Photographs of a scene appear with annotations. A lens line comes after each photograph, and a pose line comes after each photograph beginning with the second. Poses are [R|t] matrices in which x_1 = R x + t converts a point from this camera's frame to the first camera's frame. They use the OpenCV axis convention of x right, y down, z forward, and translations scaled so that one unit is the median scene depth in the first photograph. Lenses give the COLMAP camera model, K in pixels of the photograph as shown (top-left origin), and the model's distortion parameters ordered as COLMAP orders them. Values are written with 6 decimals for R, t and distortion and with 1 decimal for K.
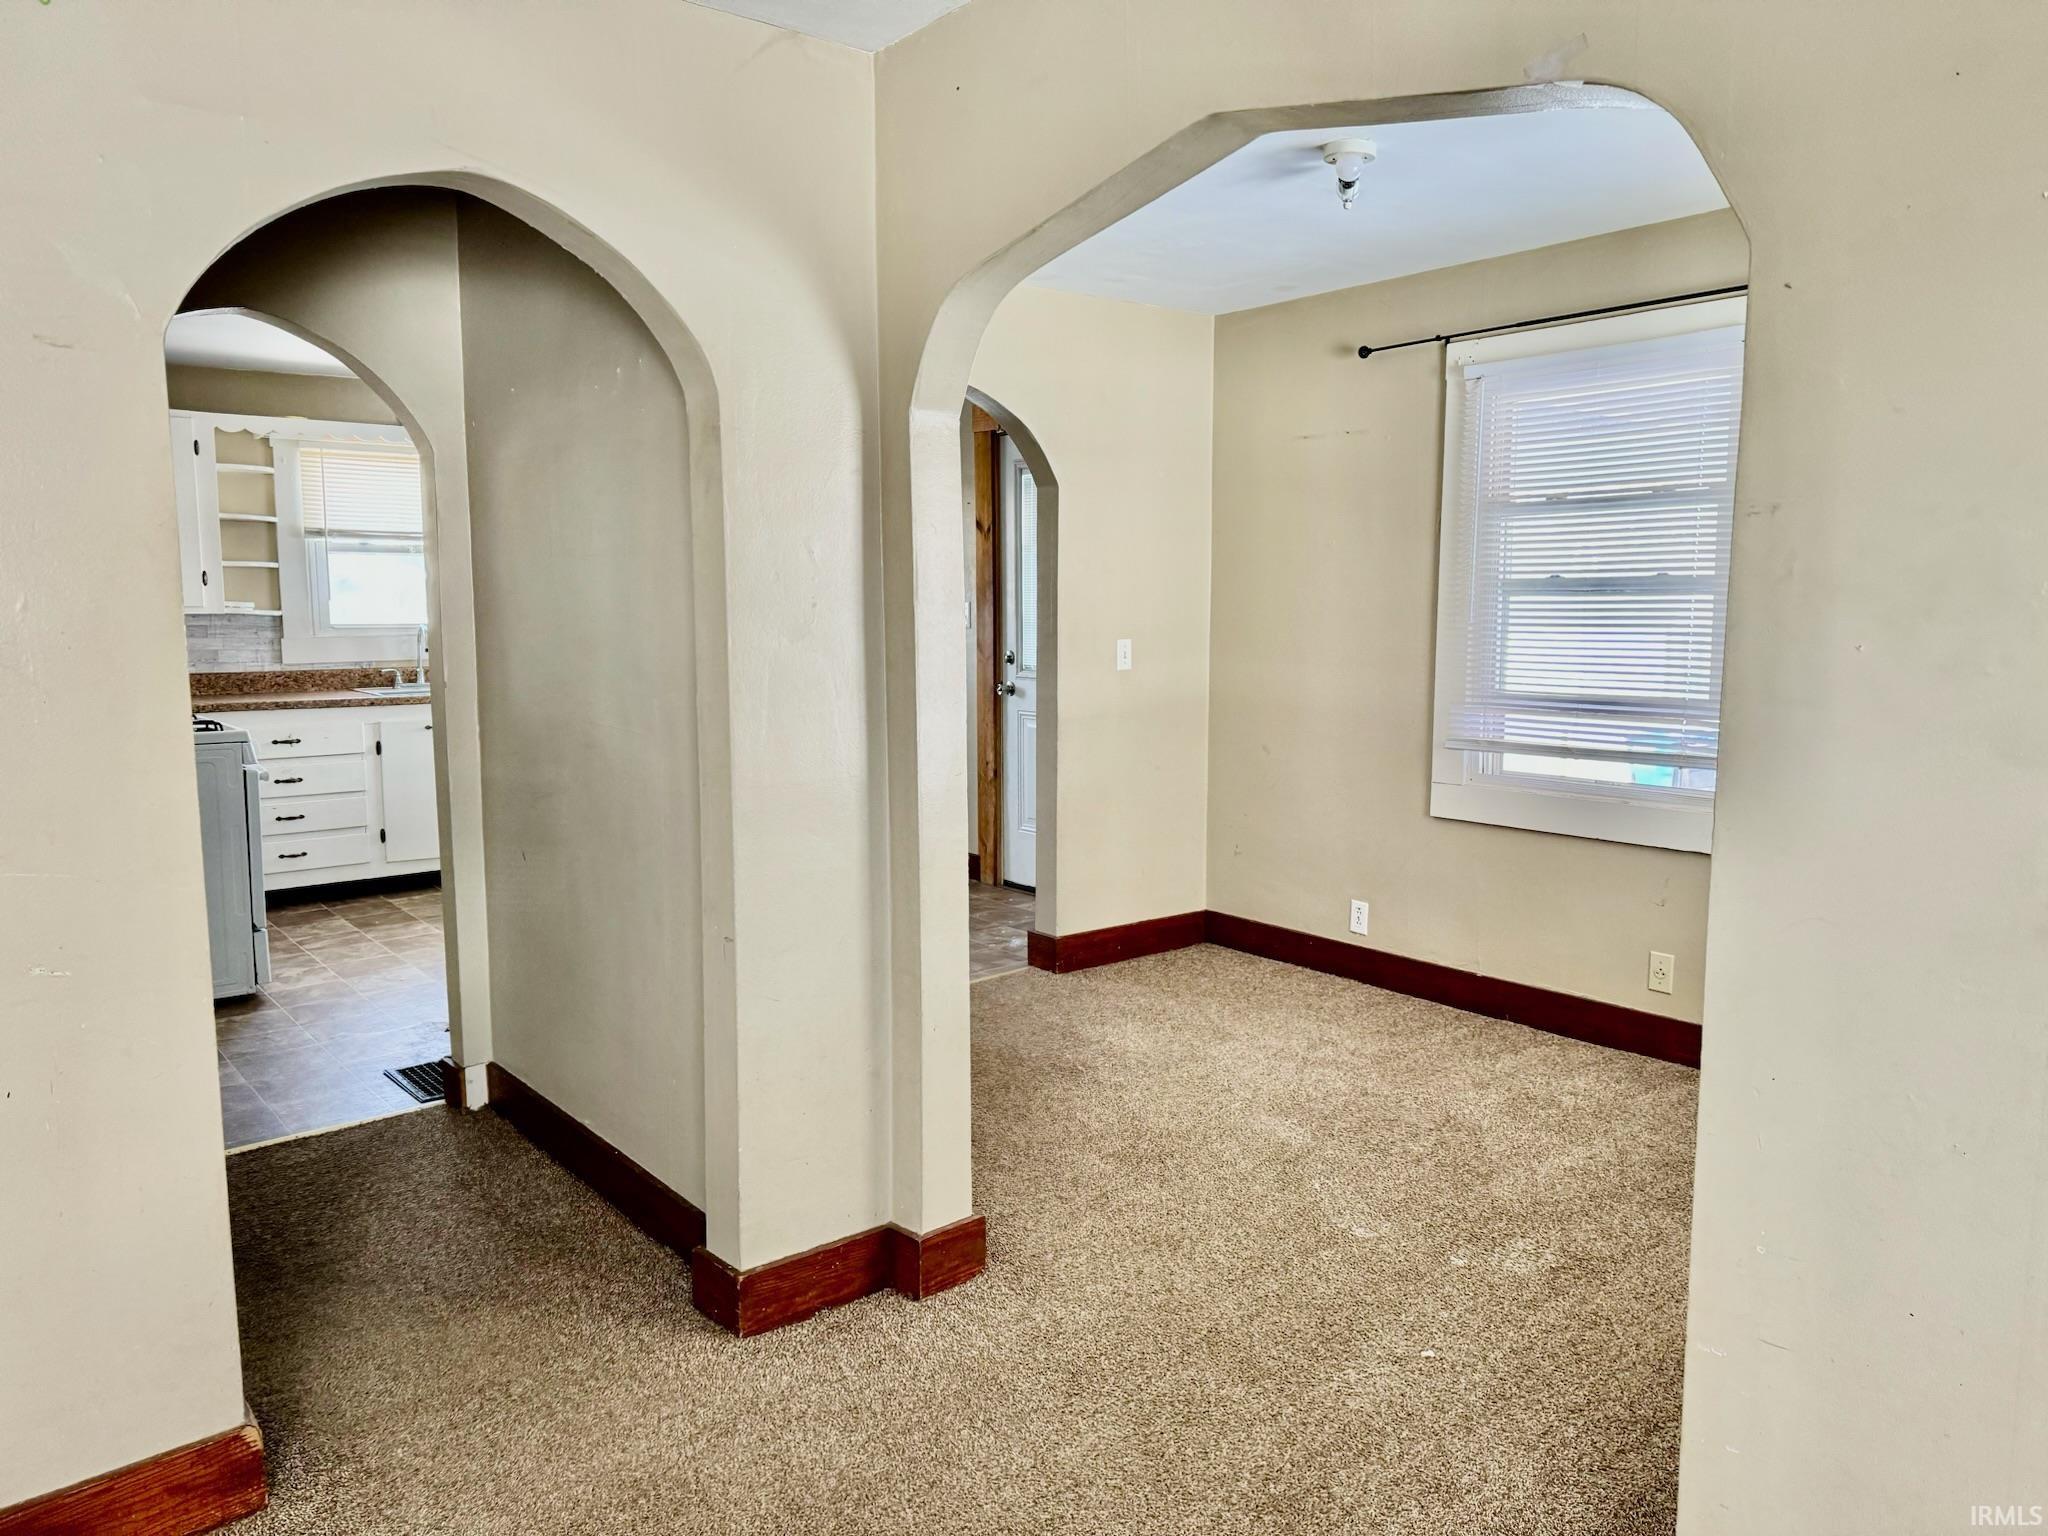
lens RADIAL K [[1404.2, 0, 1020.8], [0, 1404.2, 733.0], [0, 0, 1]] dist [0.097373, -0.156669]
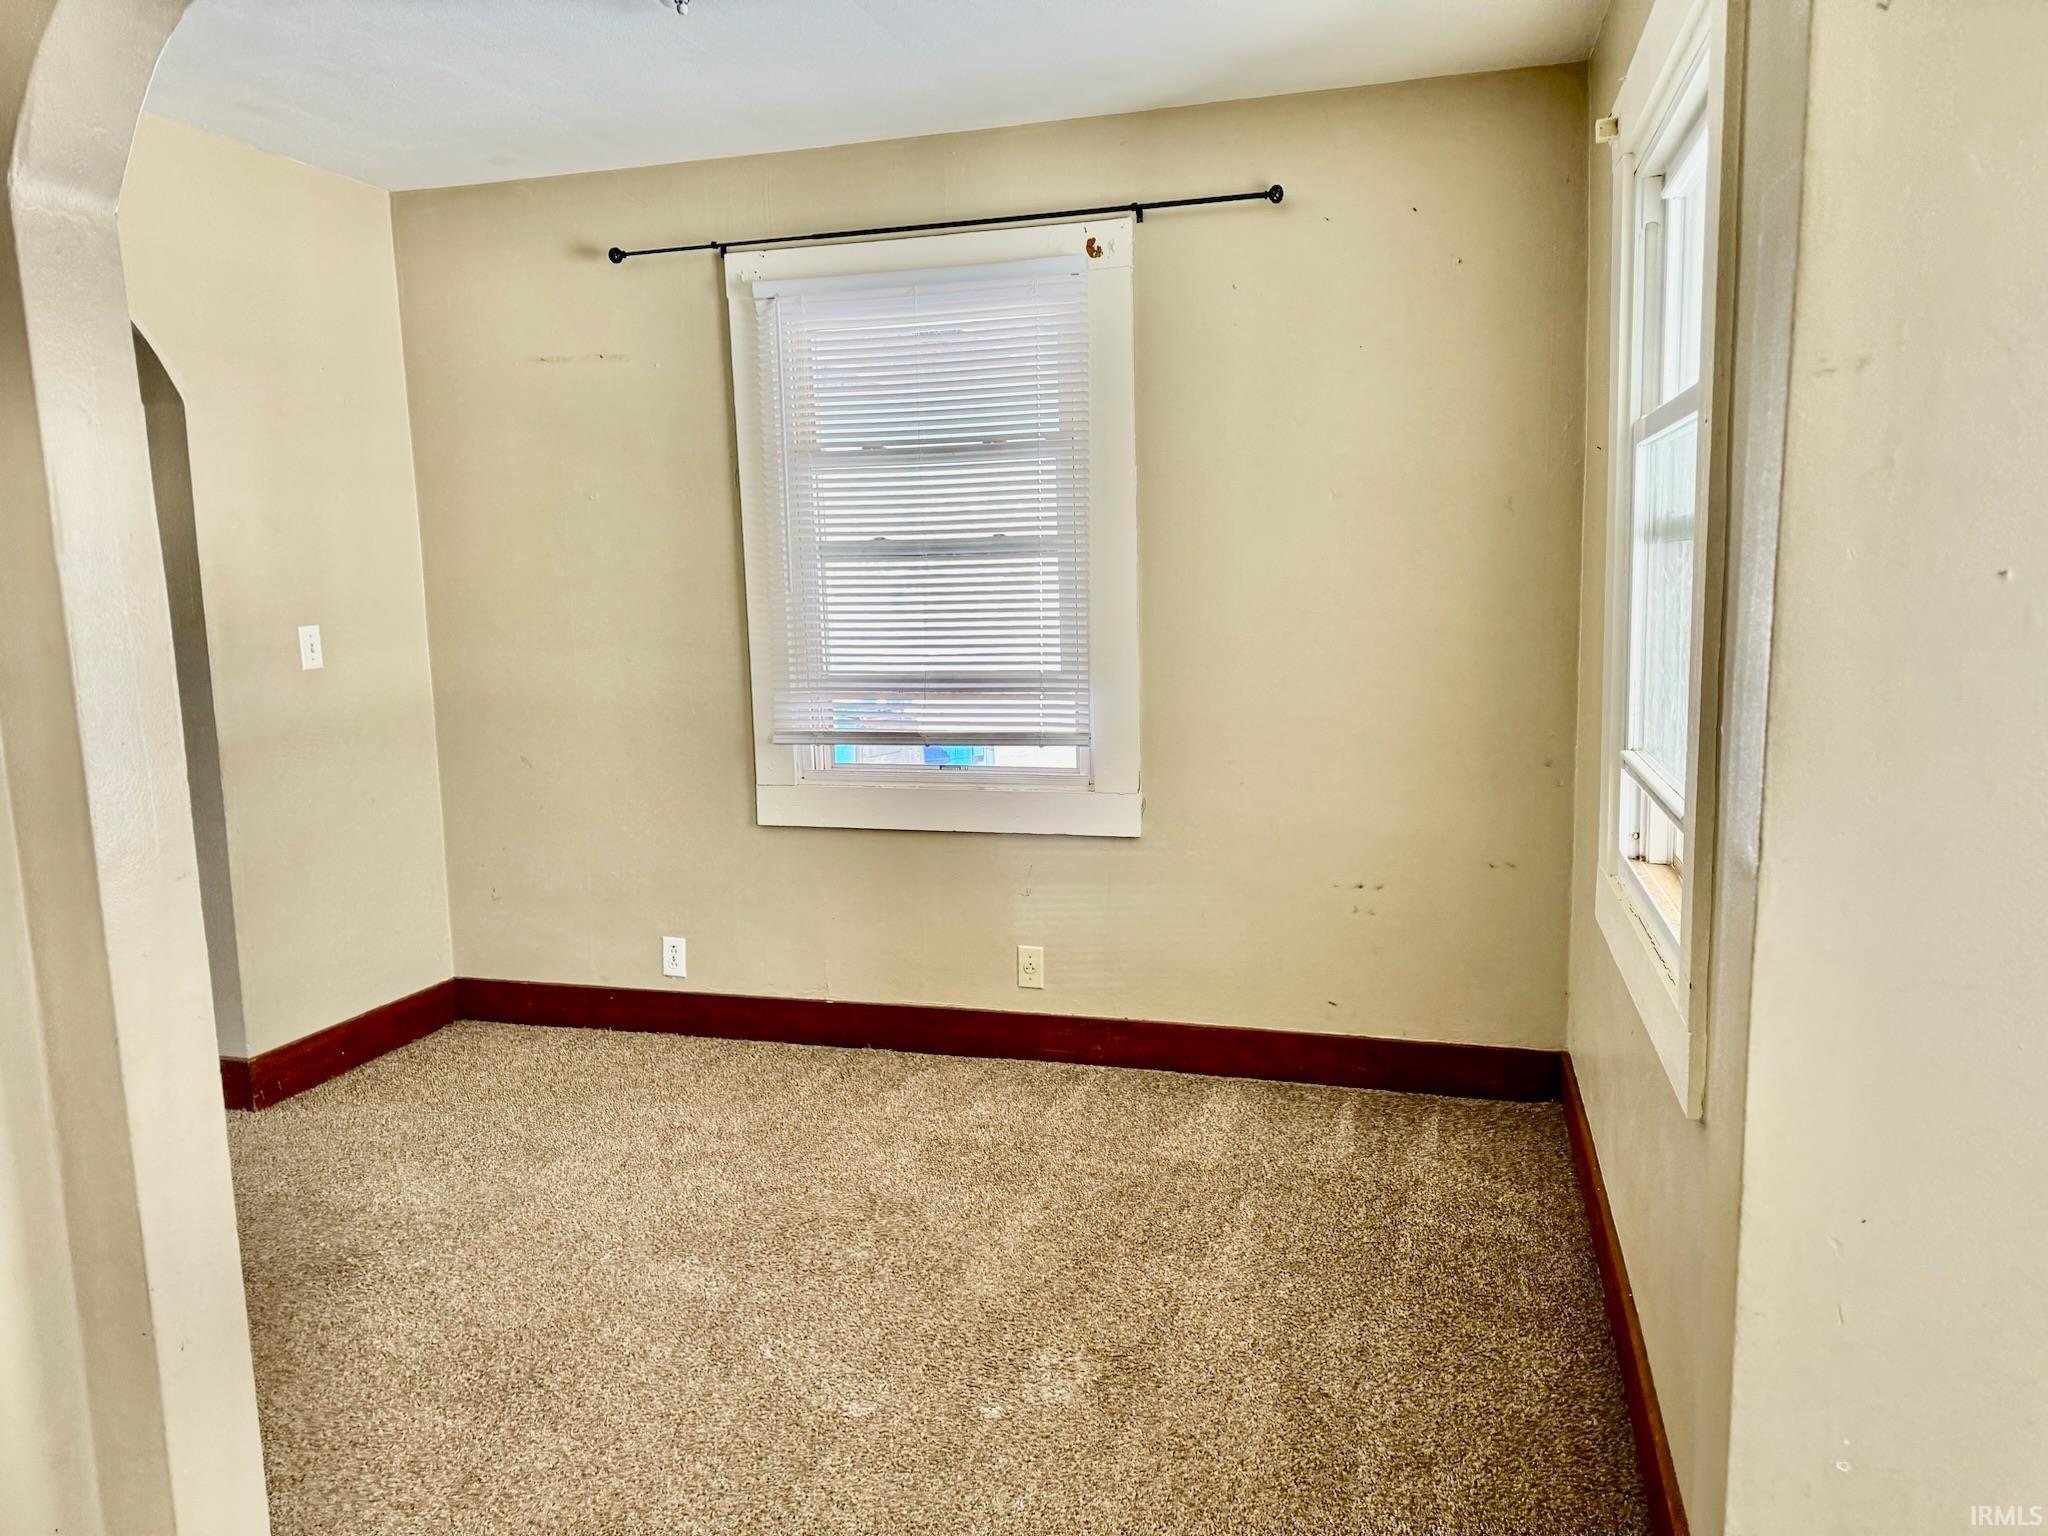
lens RADIAL K [[1432.6, 0, 1042.9], [0, 1432.6, 762.1], [0, 0, 1]] dist [0.108660, -0.164577]
pose [[0.818155, -0.096707, 0.566807, -0.057029], [0.075579, 0.995289, 0.060719, -0.019507], [-0.570009, -0.006839, 0.821610, 0.215666]]
